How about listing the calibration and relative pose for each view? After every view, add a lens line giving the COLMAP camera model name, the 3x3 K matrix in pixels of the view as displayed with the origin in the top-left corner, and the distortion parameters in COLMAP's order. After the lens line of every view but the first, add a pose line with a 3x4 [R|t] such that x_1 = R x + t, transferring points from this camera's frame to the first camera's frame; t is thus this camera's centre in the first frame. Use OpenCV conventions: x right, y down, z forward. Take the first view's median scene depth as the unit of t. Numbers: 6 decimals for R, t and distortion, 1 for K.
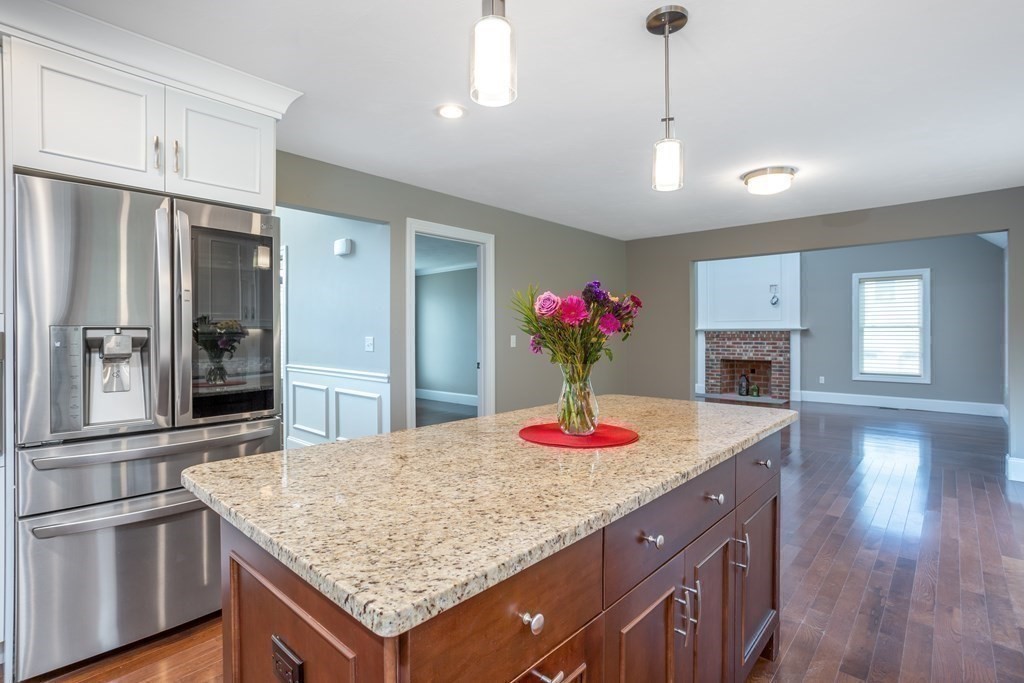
lens RADIAL K [[493.3, 0, 507.8], [0, 493.3, 337.6], [0, 0, 1]] dist [-0.019225, 0.001420]
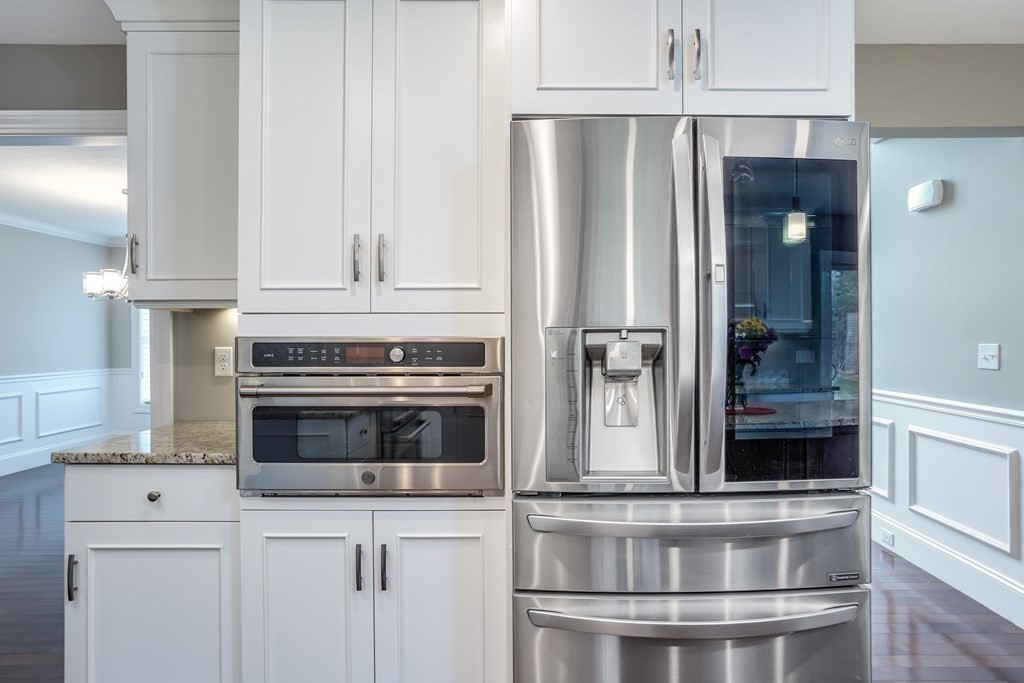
lens RADIAL K [[565.6, 0, 512.0], [0, 565.6, 341.5], [0, 0, 1]] dist [-0.003308, -0.000385]
pose [[0.651530, -0.000677, -0.758622, -0.333788], [-0.001619, 0.999996, -0.002283, -0.002532], [0.758621, 0.002715, 0.651526, 0.406212]]
